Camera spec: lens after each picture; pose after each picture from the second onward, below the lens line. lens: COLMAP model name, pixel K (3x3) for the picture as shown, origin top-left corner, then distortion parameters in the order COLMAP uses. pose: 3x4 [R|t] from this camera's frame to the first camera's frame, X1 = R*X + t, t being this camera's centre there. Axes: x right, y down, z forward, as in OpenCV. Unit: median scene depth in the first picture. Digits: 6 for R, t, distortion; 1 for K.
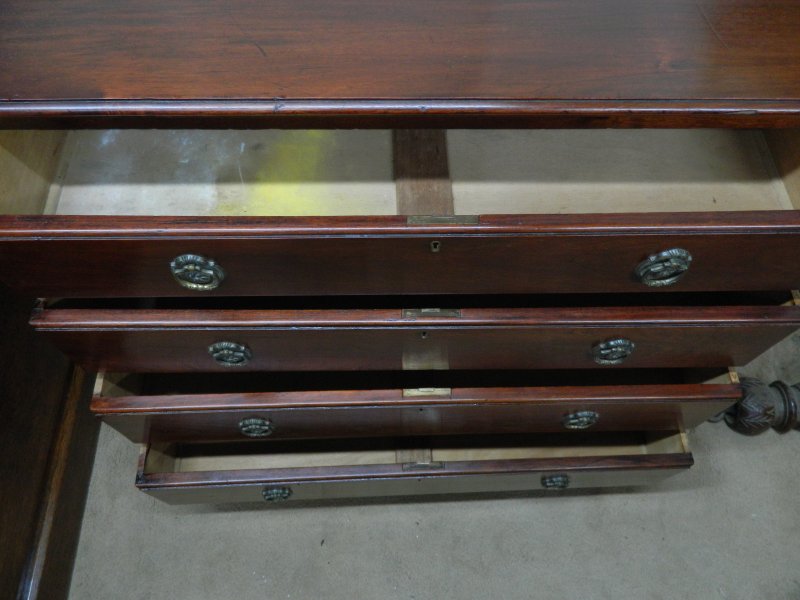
lens RADIAL K [[591.7, 0, 395.8], [0, 591.7, 304.0], [0, 0, 1]] dist [0.013327, -0.010554]
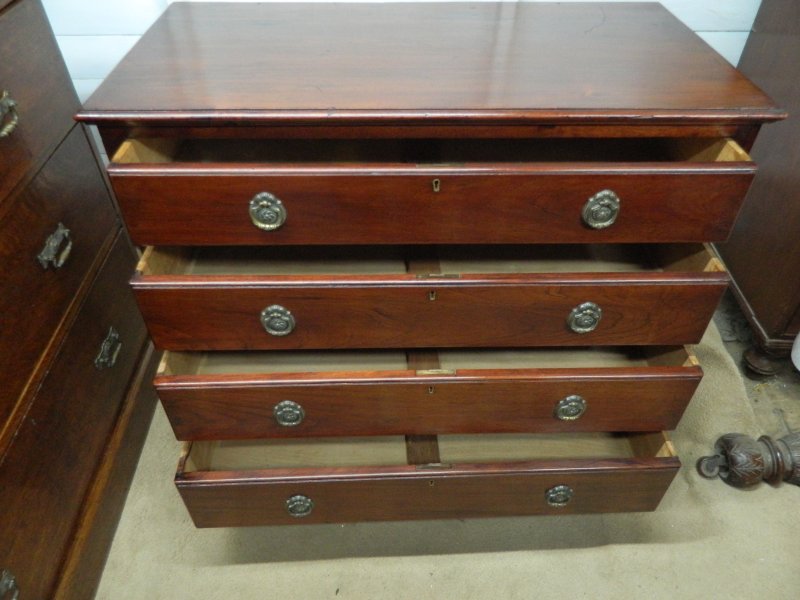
lens RADIAL K [[591.7, 0, 395.4], [0, 591.7, 305.7], [0, 0, 1]] dist [0.013327, -0.010554]
pose [[0.999913, -0.010136, -0.008405, -0.015307], [0.006641, 0.939392, -0.342782, 0.378368], [0.011370, 0.342696, 0.939377, -0.144170]]
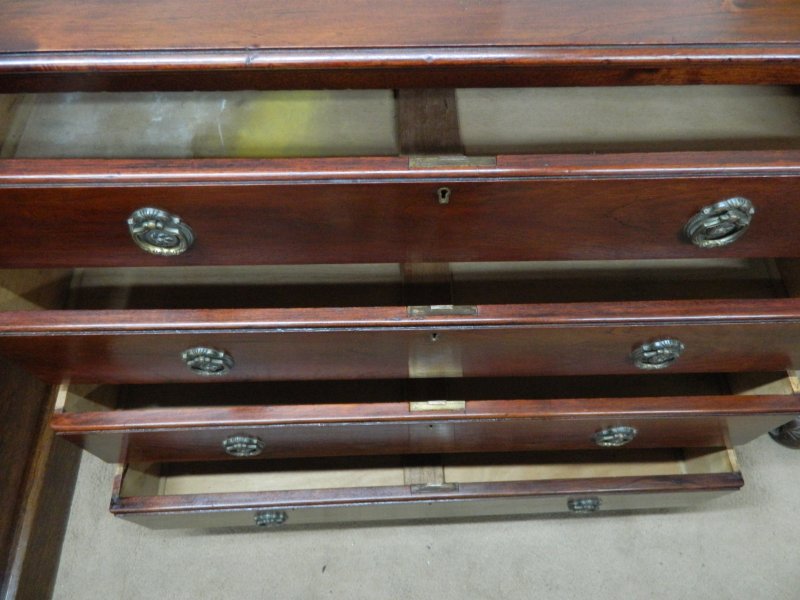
lens RADIAL K [[591.7, 0, 395.7], [0, 591.7, 300.1], [0, 0, 1]] dist [0.013327, -0.010554]
pose [[0.999803, -0.007274, -0.018449, 0.007458], [0.006991, 0.999857, -0.015379, 0.007577], [0.018558, 0.015247, 0.999712, 0.114721]]
